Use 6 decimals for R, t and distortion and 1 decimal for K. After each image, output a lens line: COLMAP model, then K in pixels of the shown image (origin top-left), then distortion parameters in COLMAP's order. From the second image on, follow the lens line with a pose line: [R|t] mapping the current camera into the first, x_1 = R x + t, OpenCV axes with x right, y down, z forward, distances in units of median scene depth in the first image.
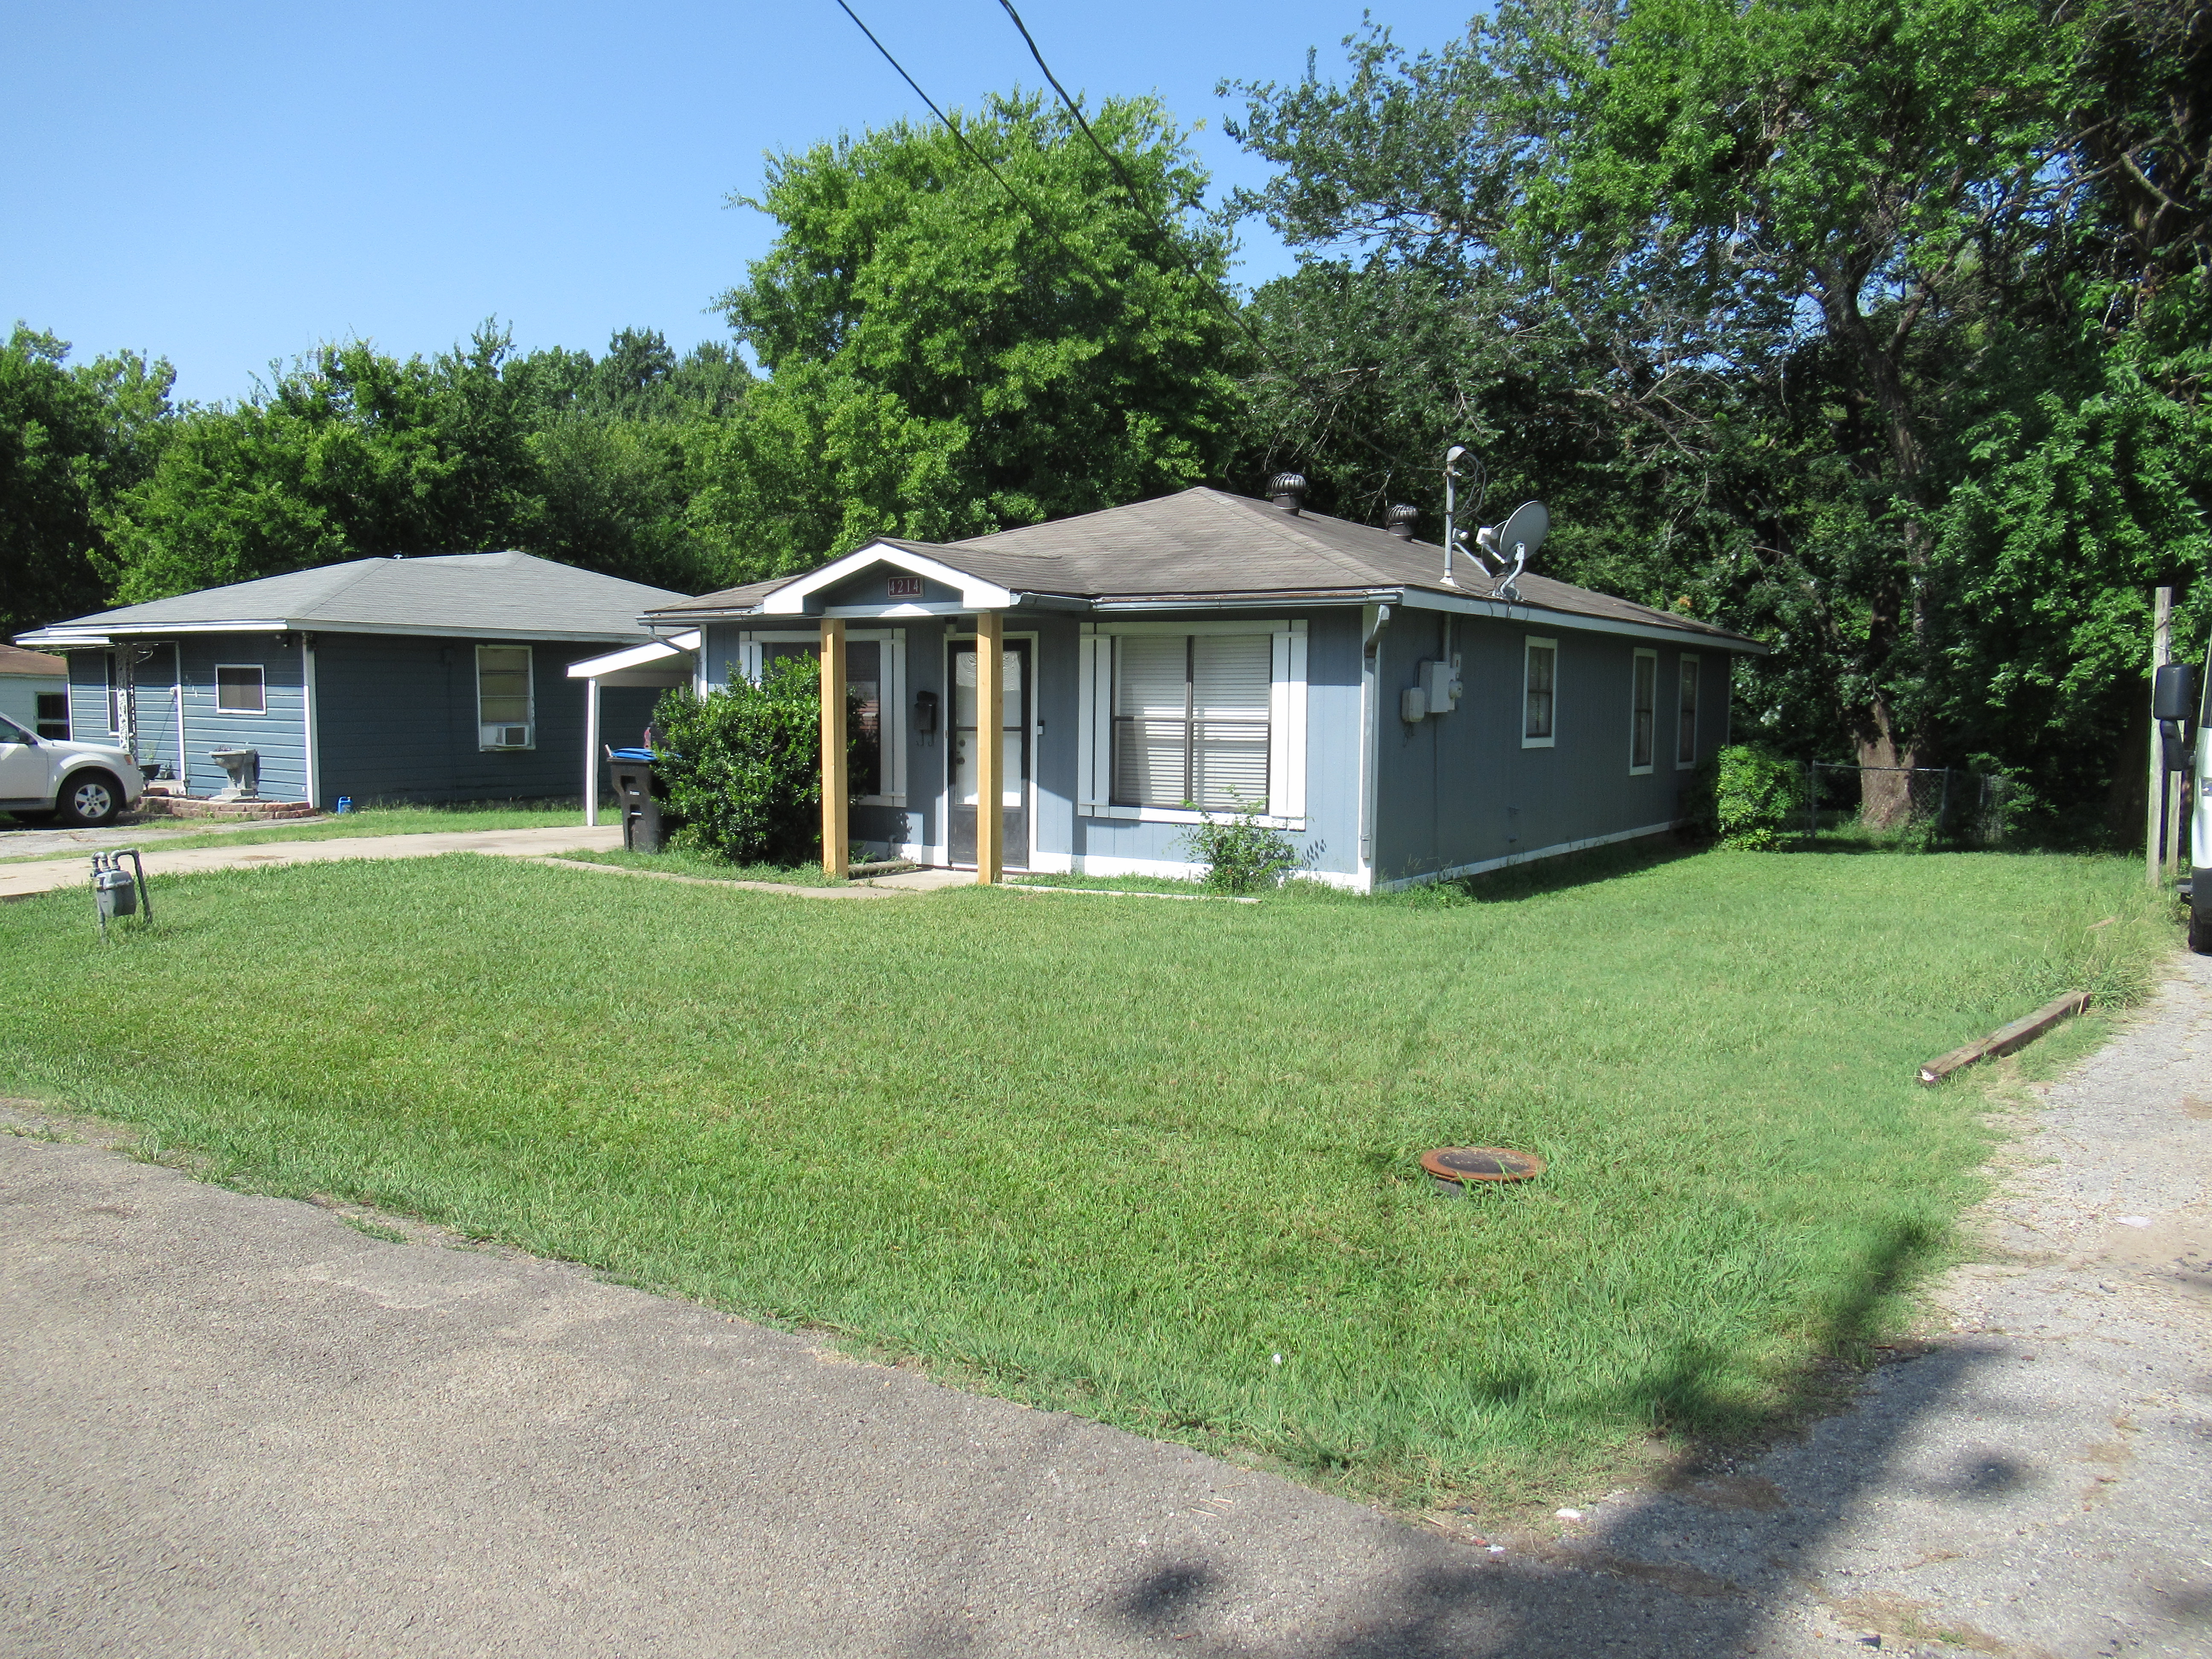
lens RADIAL K [[1663.0, 0, 1105.8], [0, 1663.0, 836.4], [0, 0, 1]] dist [0.016485, -0.009543]
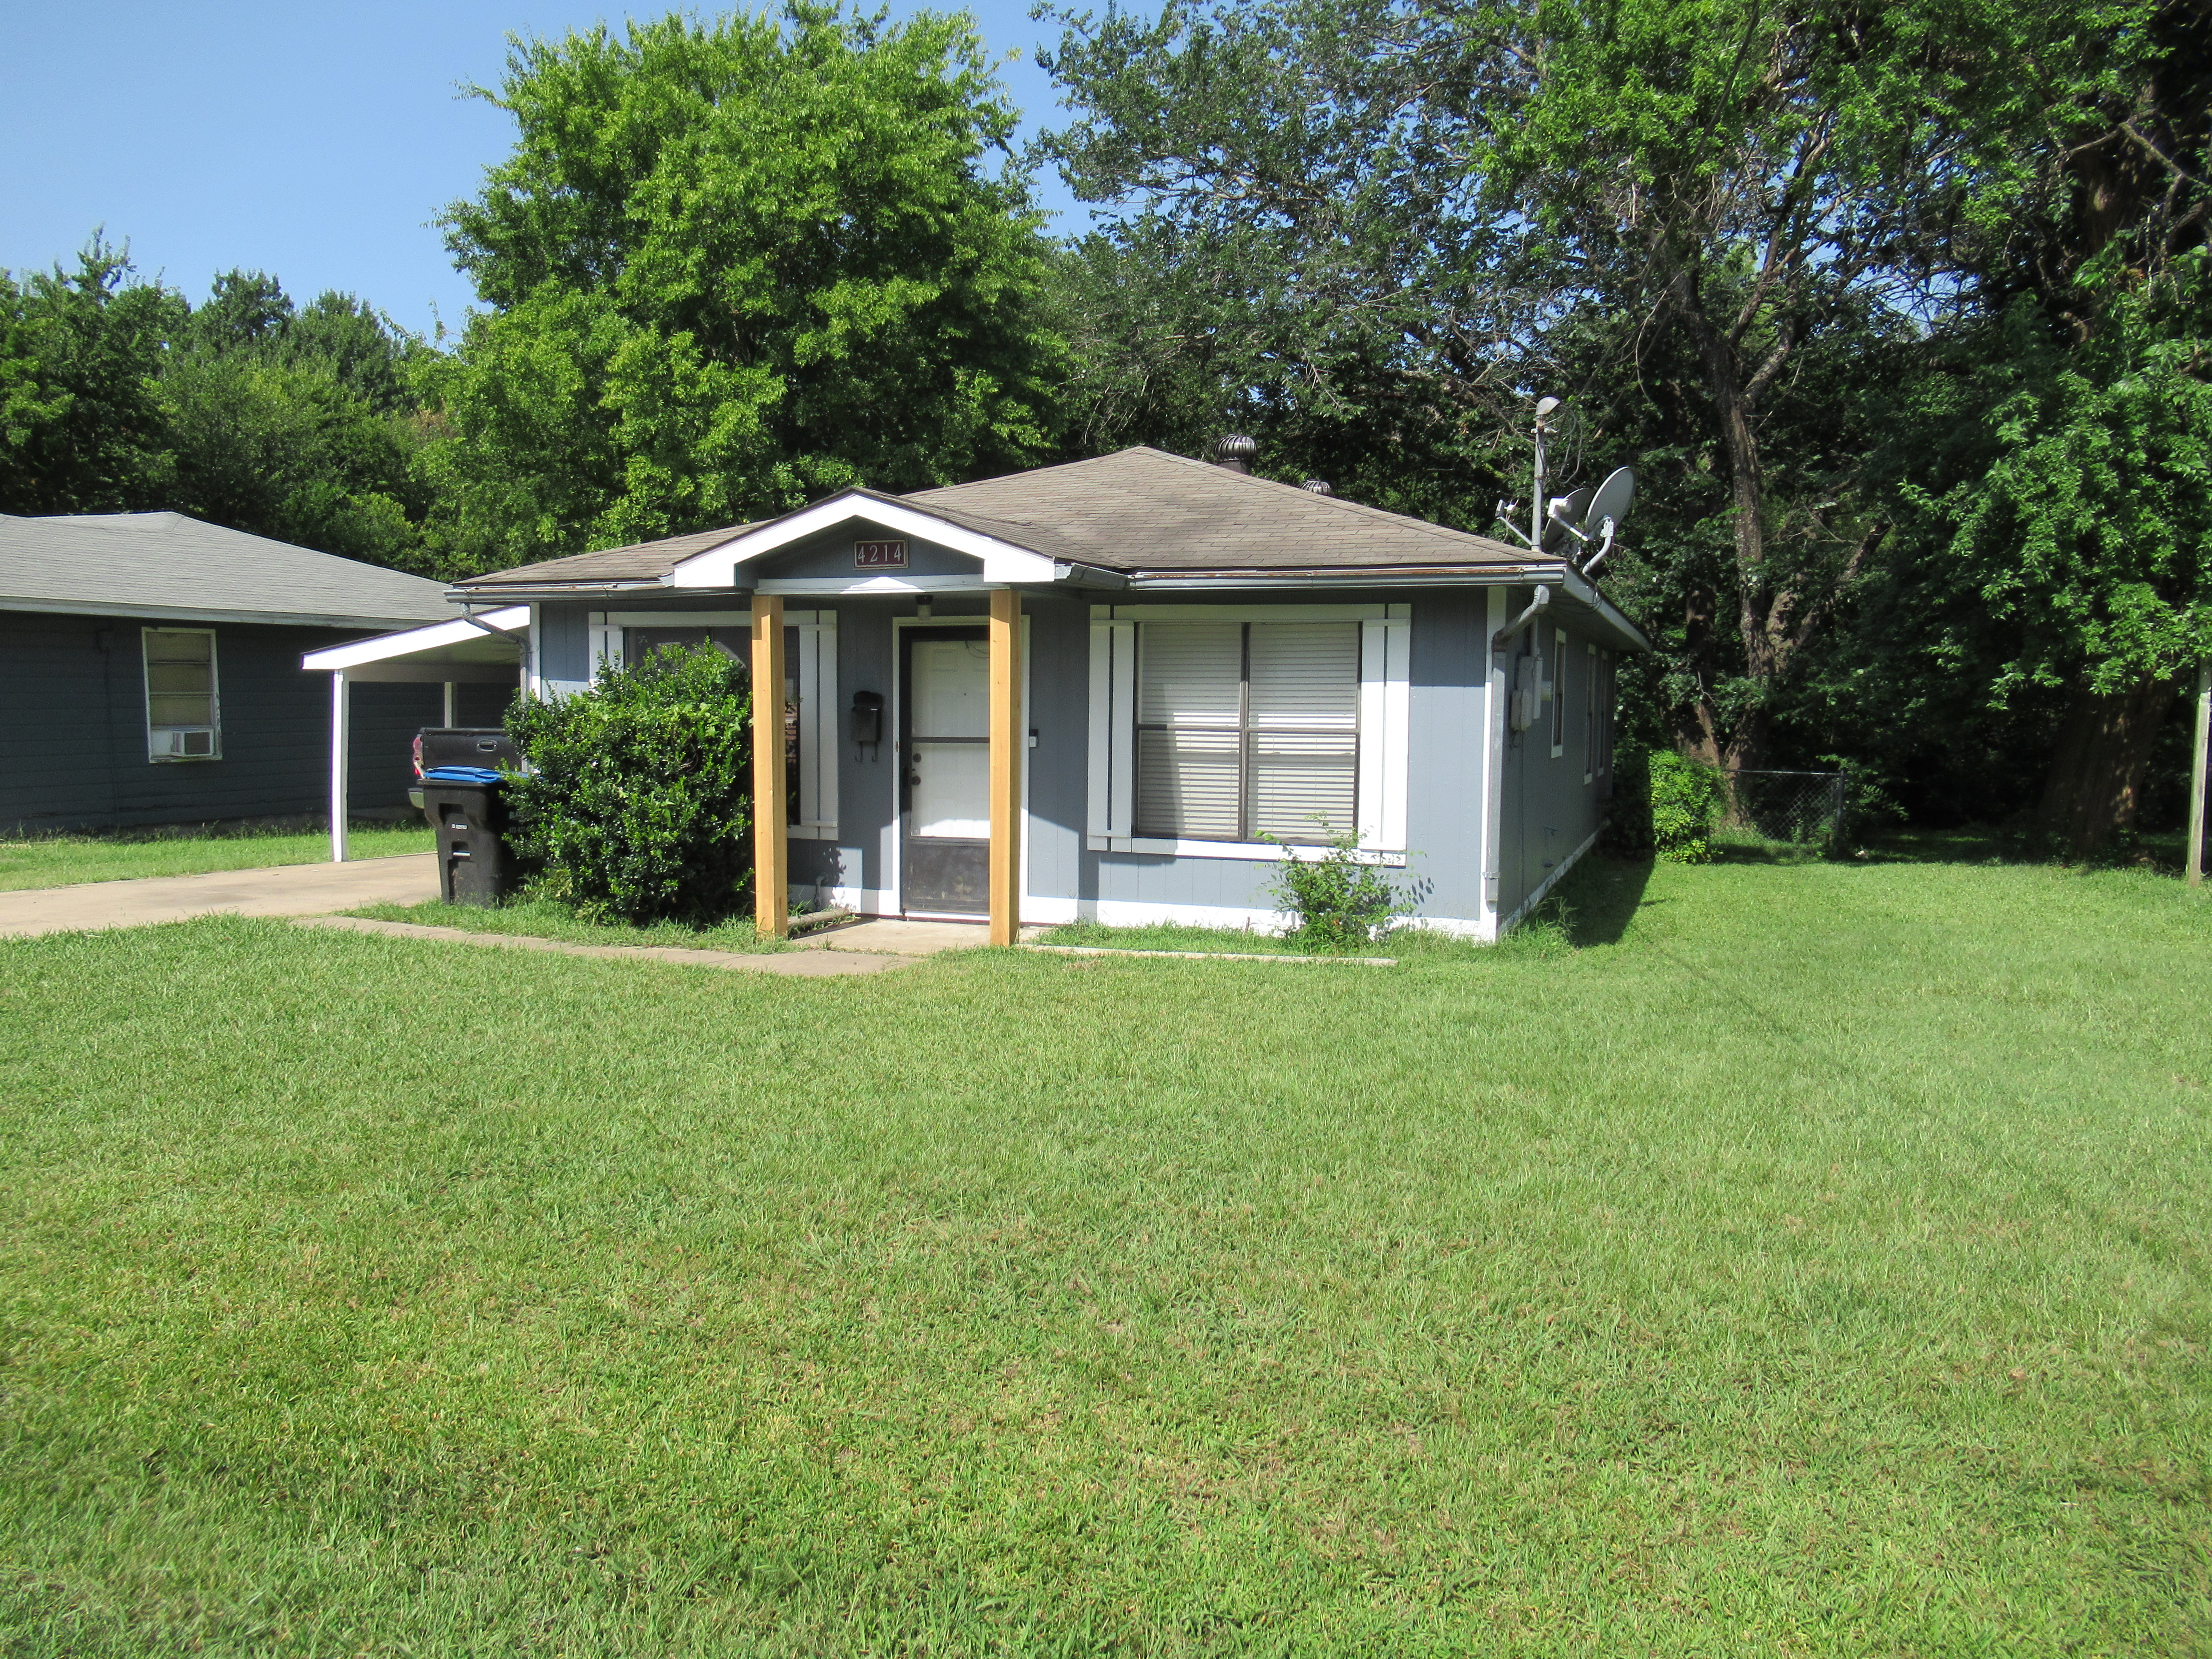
lens RADIAL K [[1663.0, 0, 1106.6], [0, 1663.0, 825.4], [0, 0, 1]] dist [0.016485, -0.009543]
pose [[0.976075, -0.015325, 0.216894, -0.142529], [0.016033, 0.999870, -0.001503, -0.018246], [-0.216843, 0.004945, 0.976194, 0.183519]]
